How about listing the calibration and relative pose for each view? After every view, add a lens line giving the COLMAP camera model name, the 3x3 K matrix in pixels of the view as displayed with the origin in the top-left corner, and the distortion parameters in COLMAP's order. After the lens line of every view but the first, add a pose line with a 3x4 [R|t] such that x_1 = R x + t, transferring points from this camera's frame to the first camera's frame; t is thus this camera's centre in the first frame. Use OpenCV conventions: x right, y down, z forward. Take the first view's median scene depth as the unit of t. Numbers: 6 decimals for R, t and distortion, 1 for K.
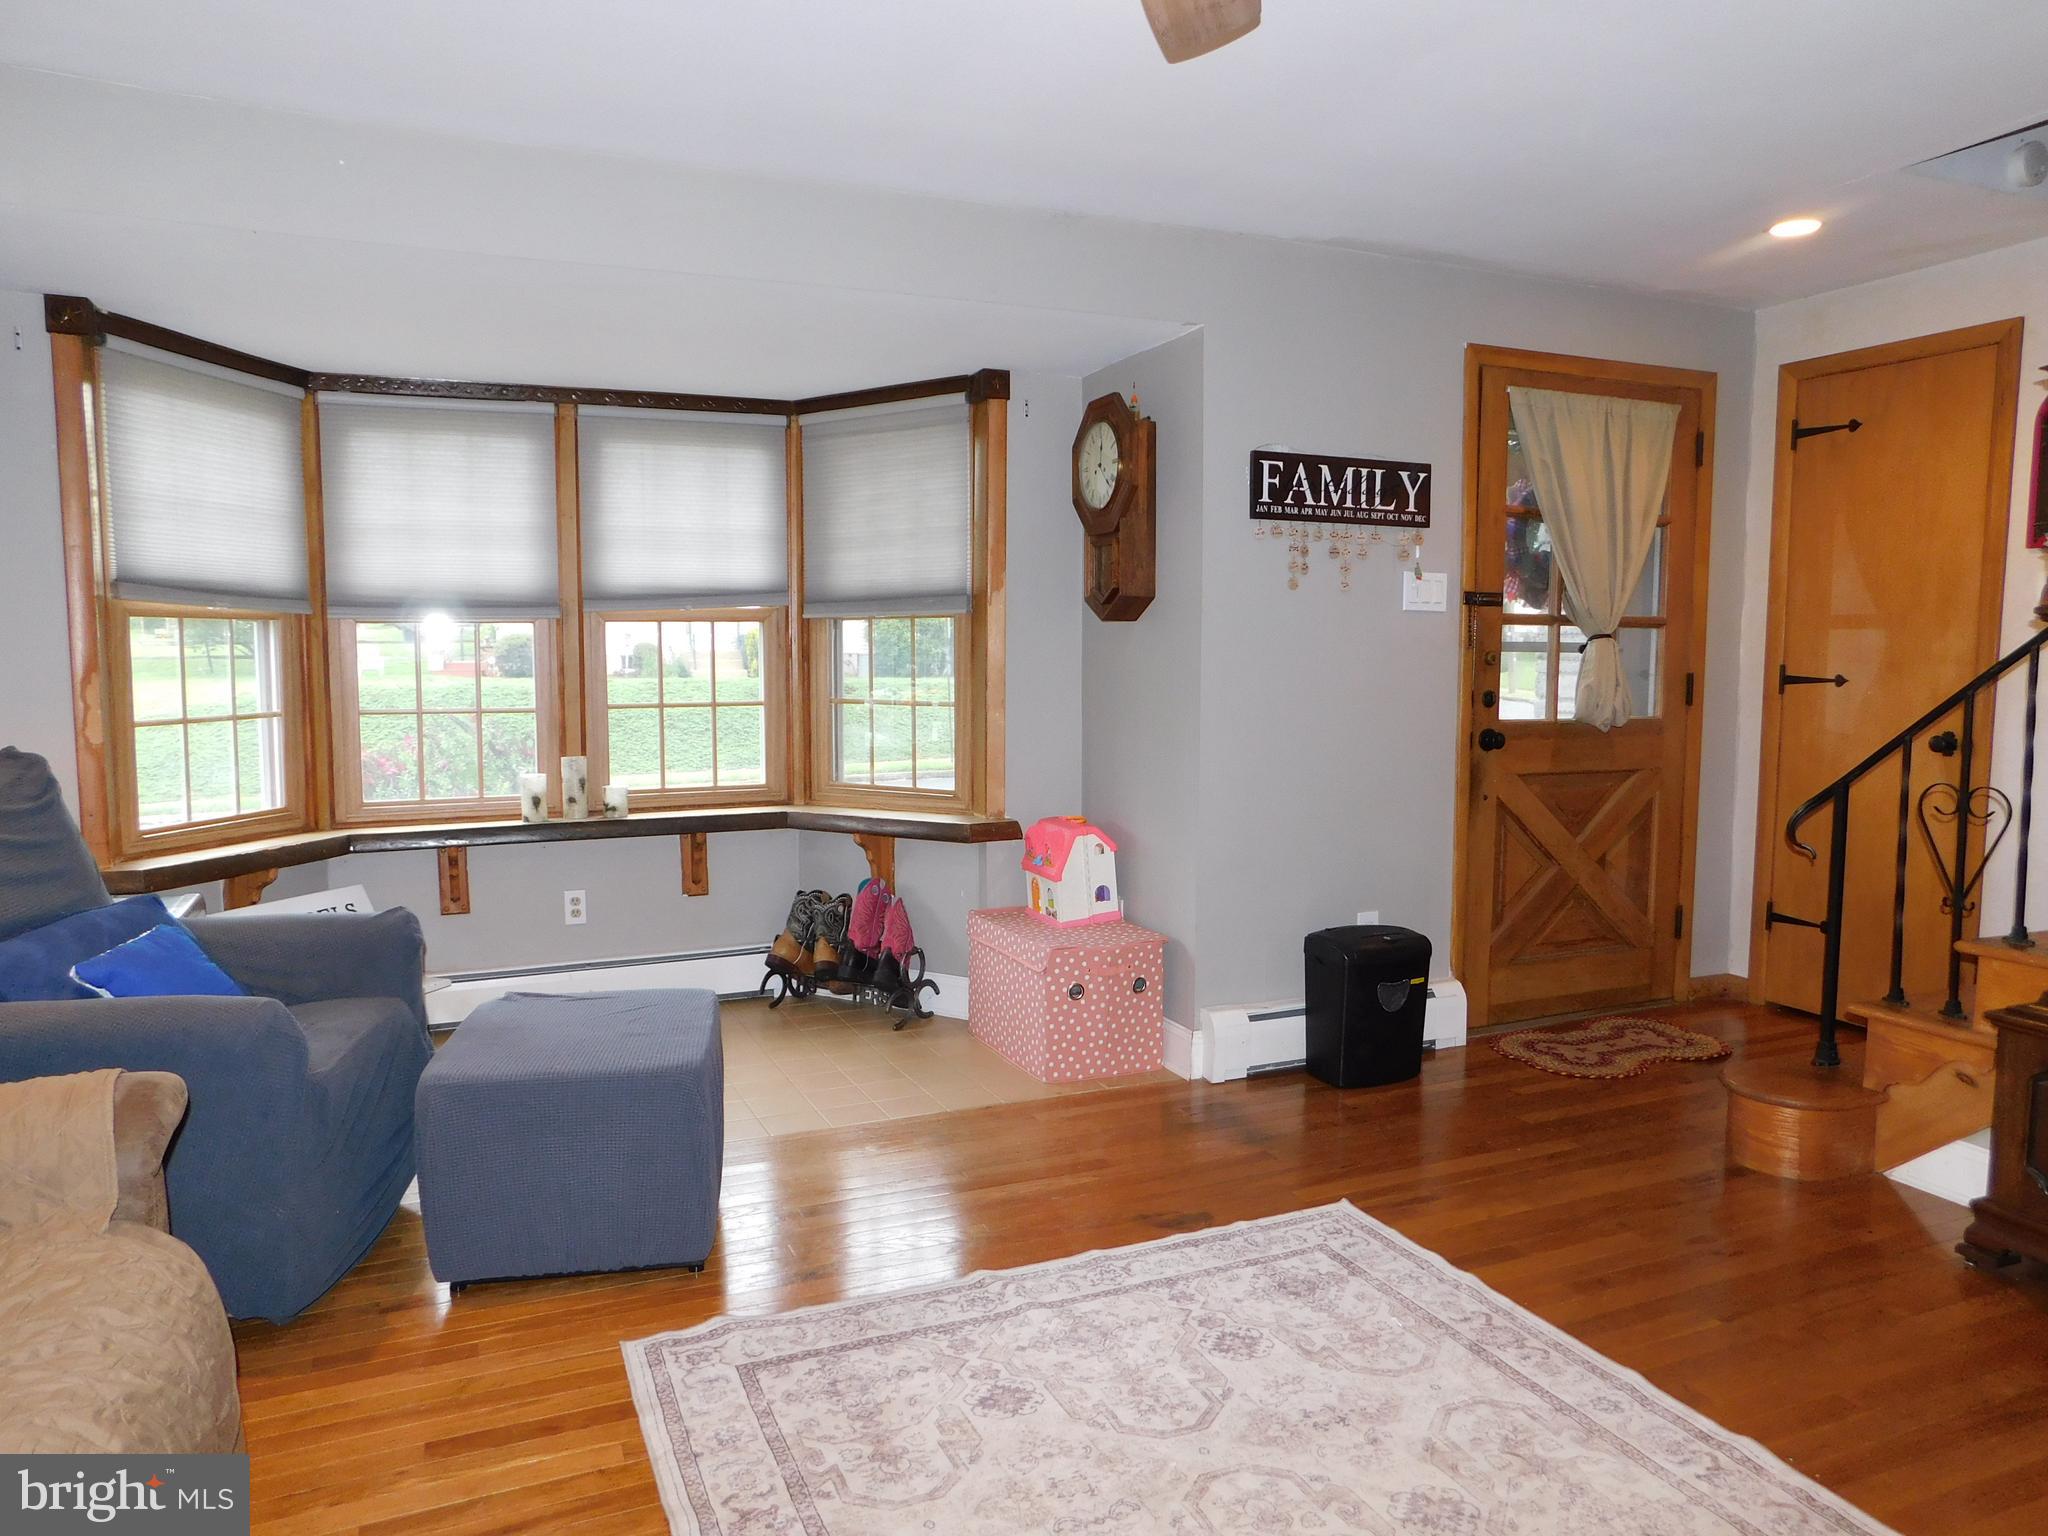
lens RADIAL K [[1371.9, 0, 1030.8], [0, 1371.9, 764.0], [0, 0, 1]] dist [-0.061889, 0.060231]
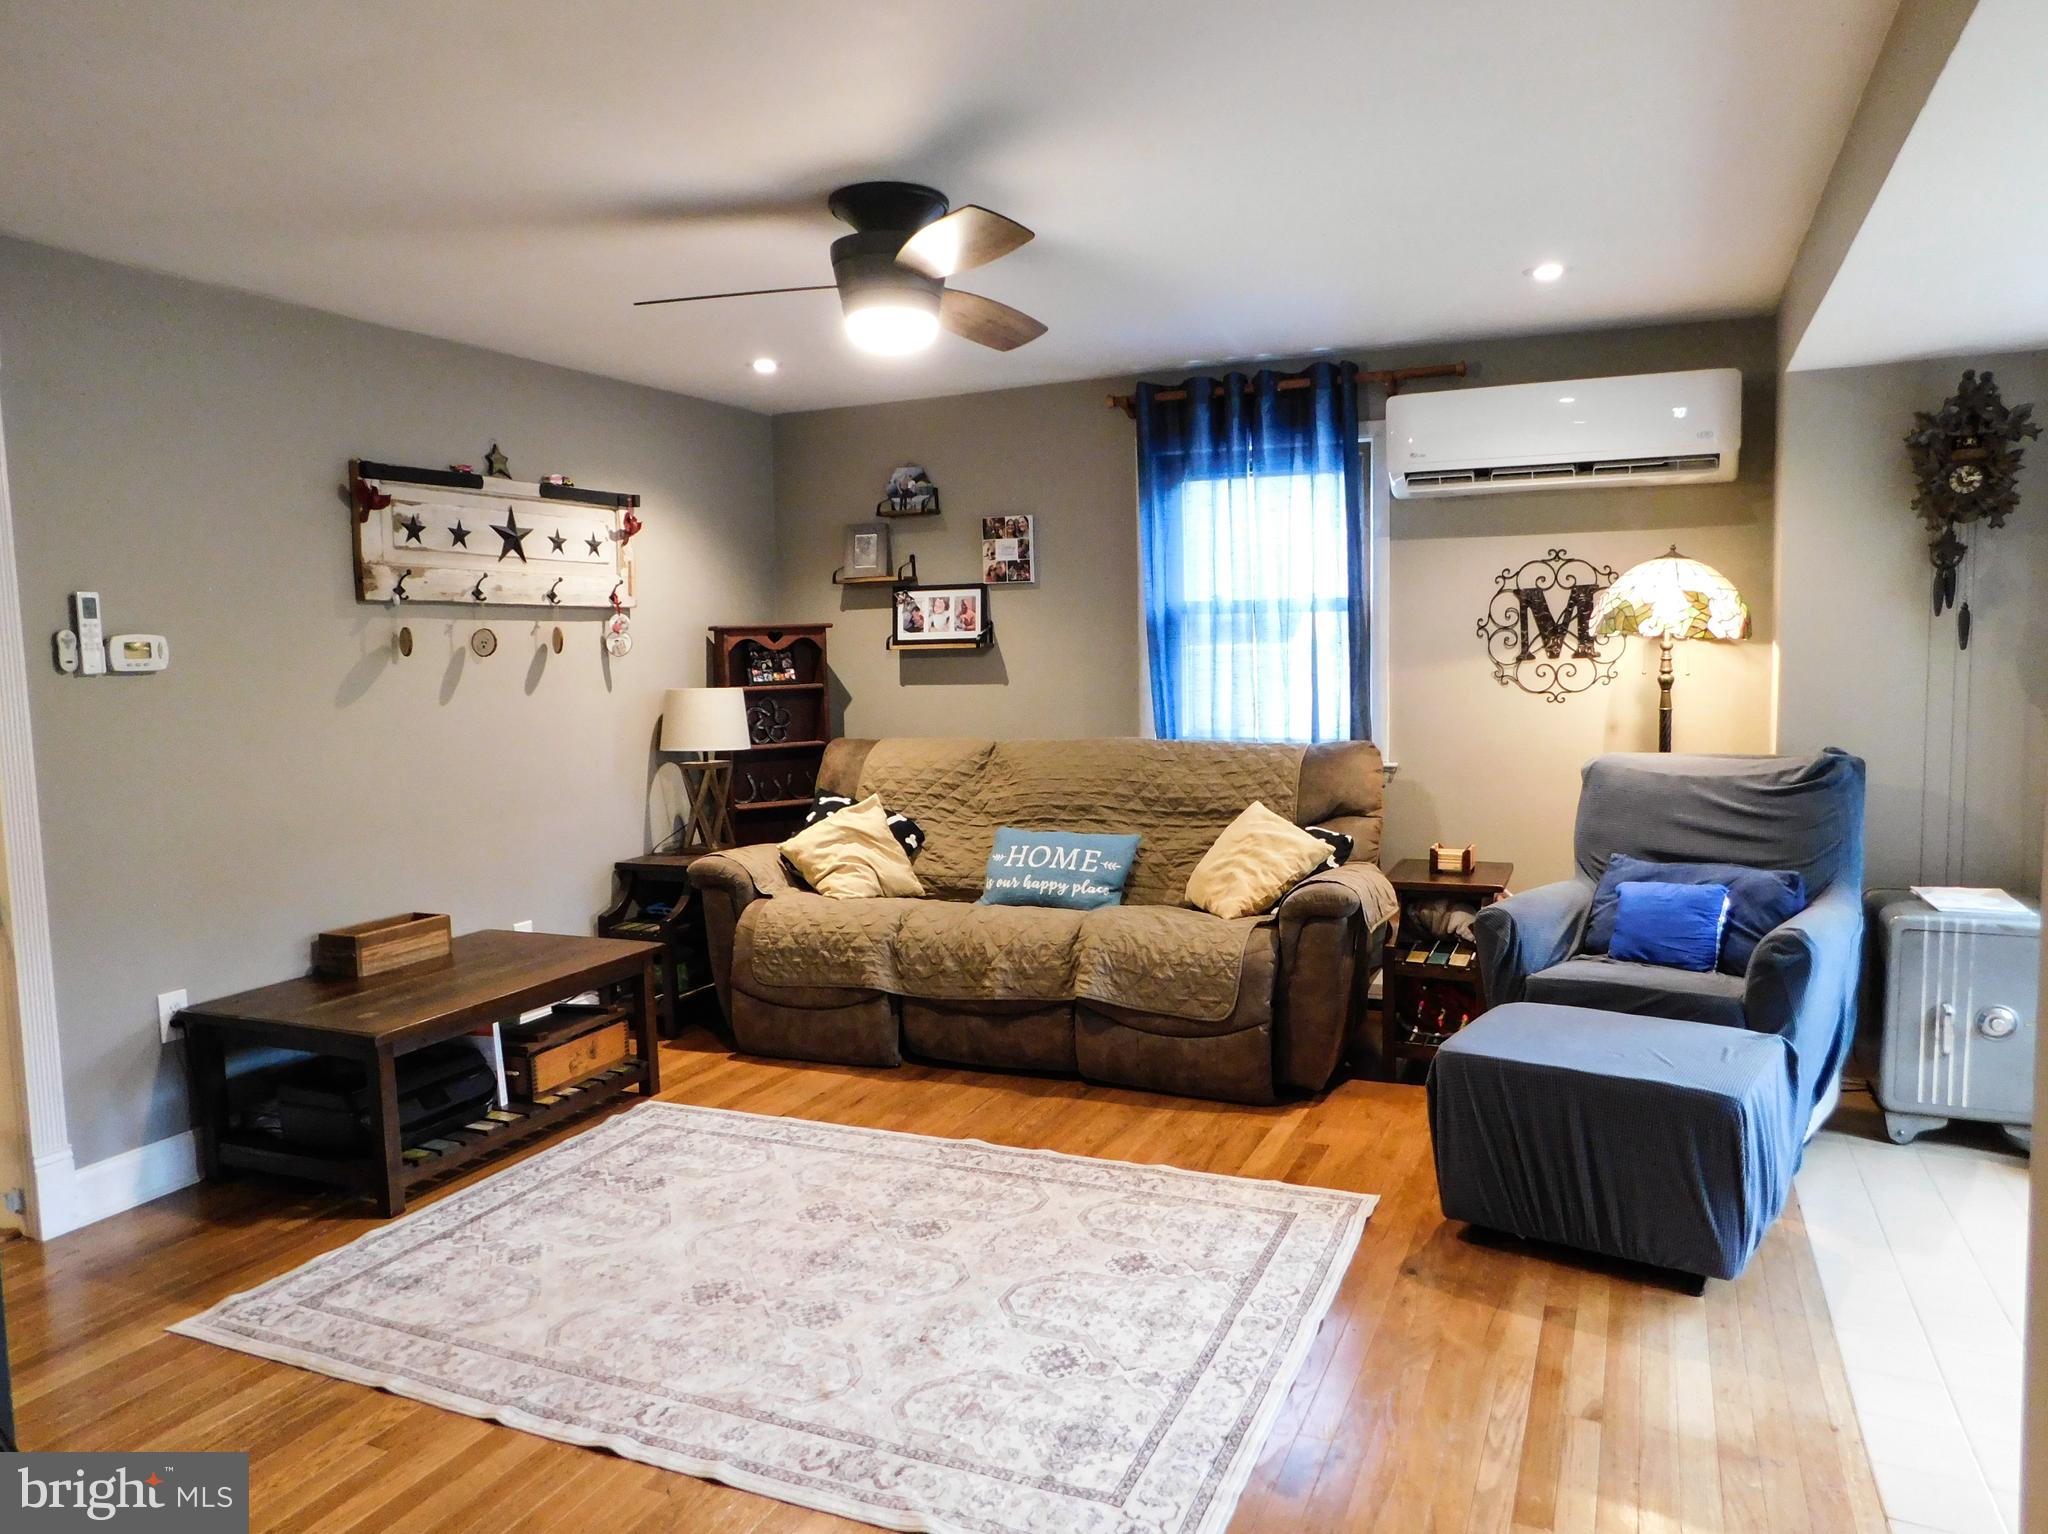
lens RADIAL K [[1406.3, 0, 1024.0], [0, 1406.3, 767.0], [0, 0, 1]] dist [-0.066813, 0.065955]
pose [[-0.740213, 0.076979, -0.667951, 0.545815], [-0.038503, 0.986942, 0.156410, -0.129771], [0.671269, 0.141494, -0.727583, 1.080312]]
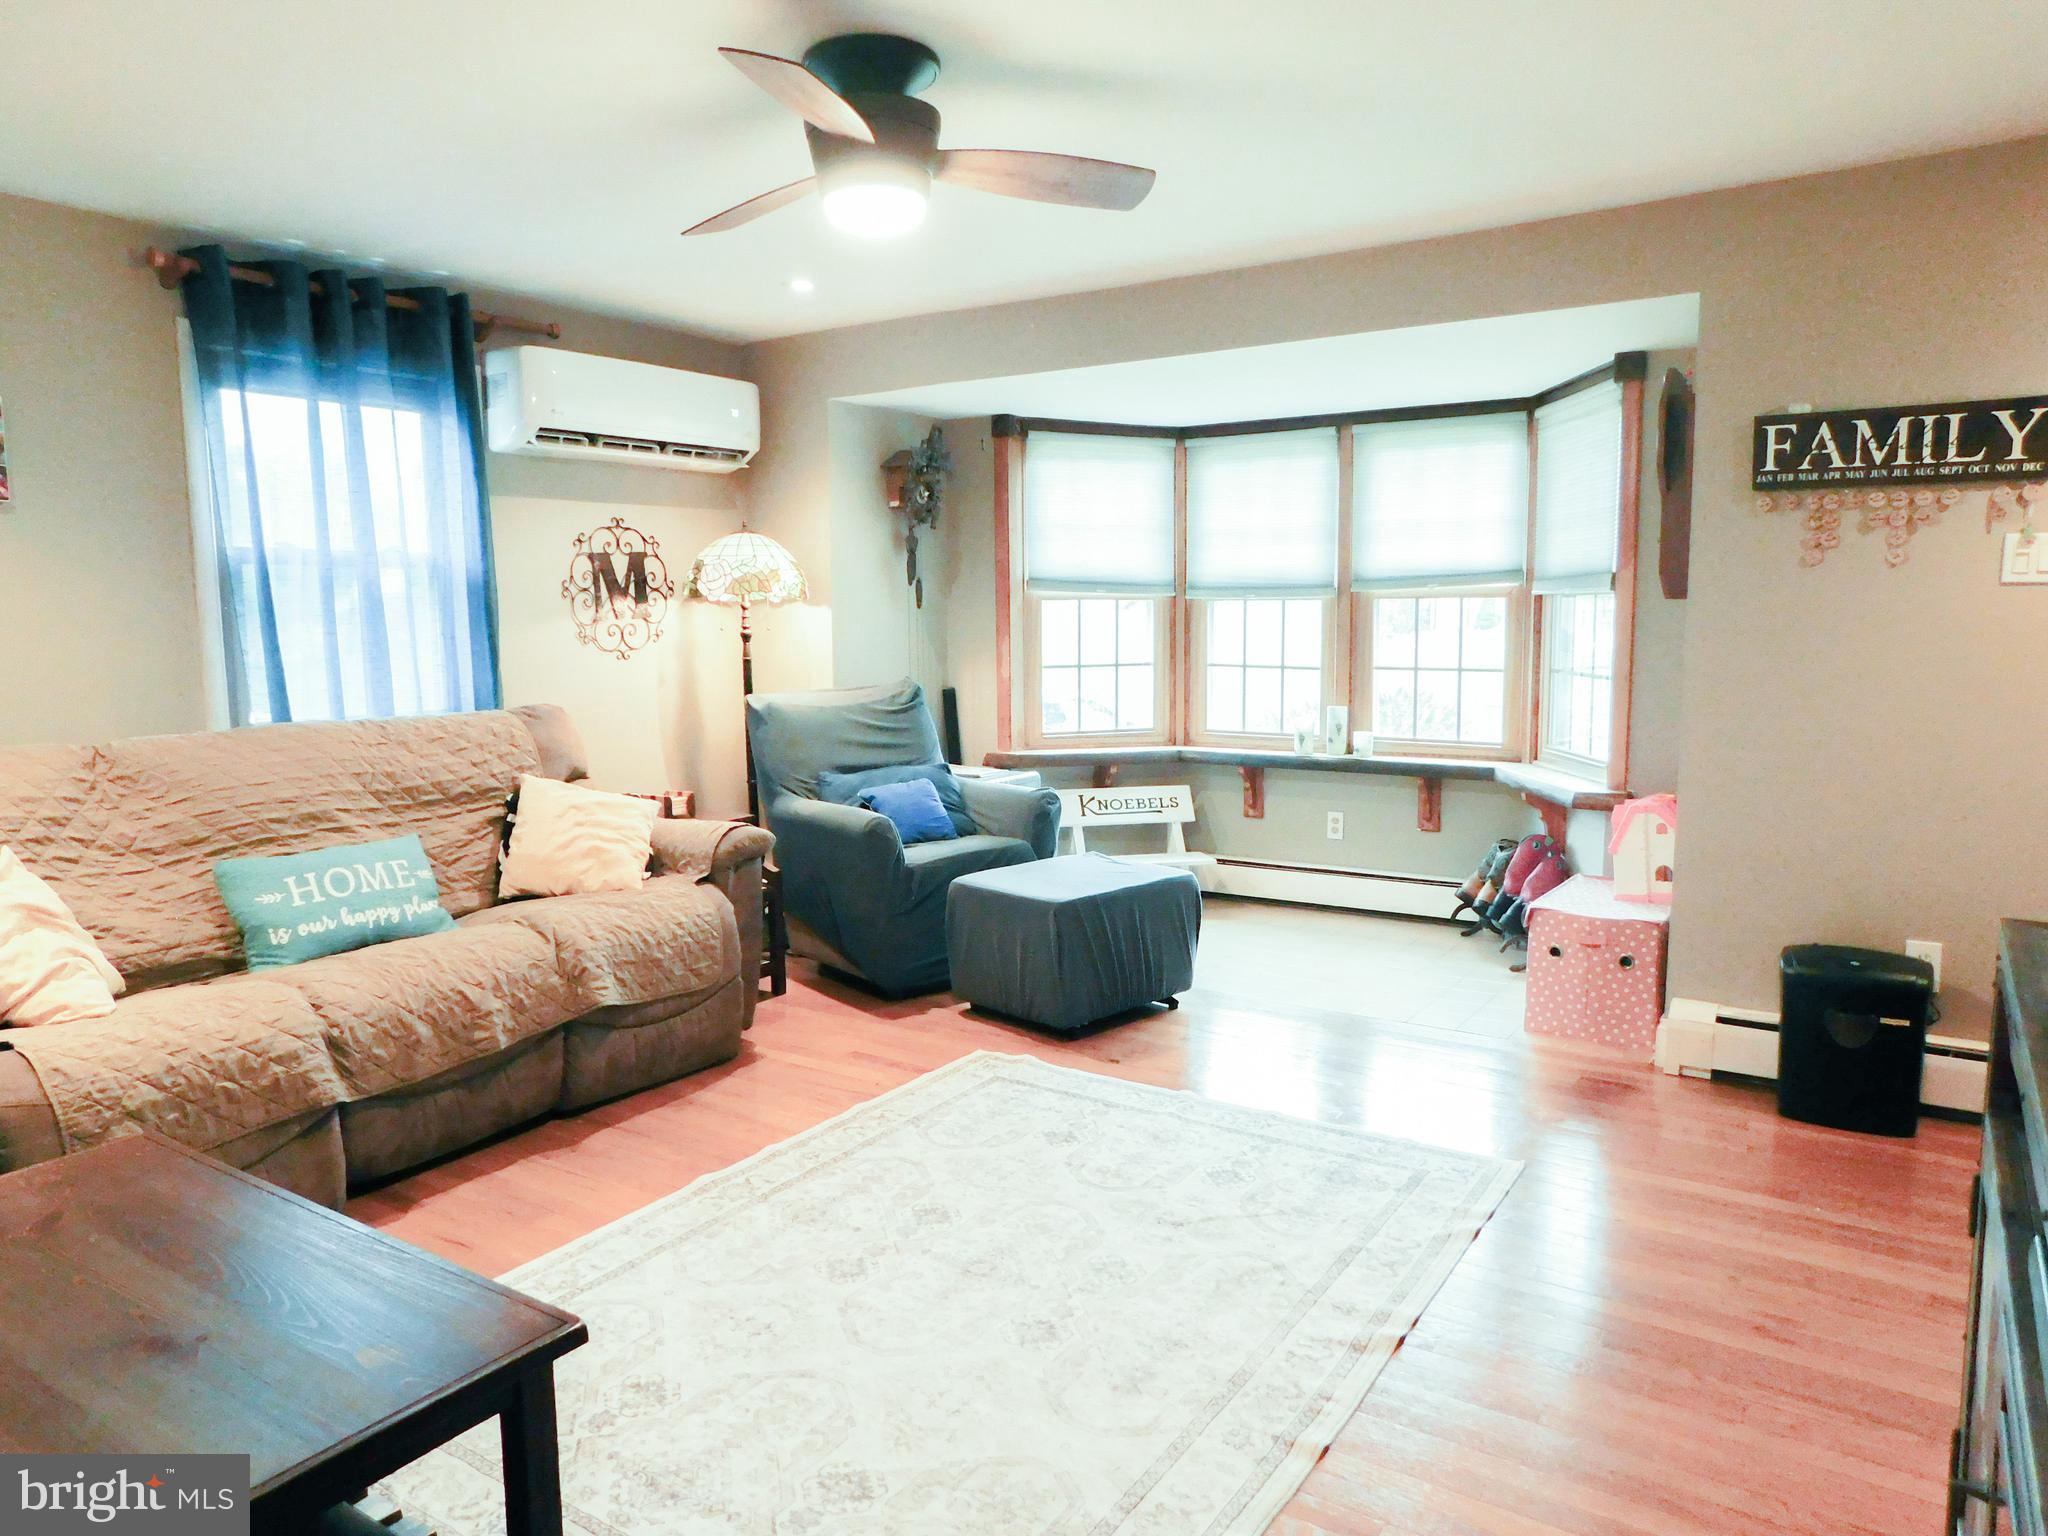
lens RADIAL K [[1371.9, 0, 1030.8], [0, 1371.9, 764.0], [0, 0, 1]] dist [-0.061889, 0.060231]
pose [[0.537866, 0.092742, -0.837913, 0.689753], [-0.065657, 0.995520, 0.068040, -0.023714], [0.840470, 0.018418, 0.541546, 0.088398]]
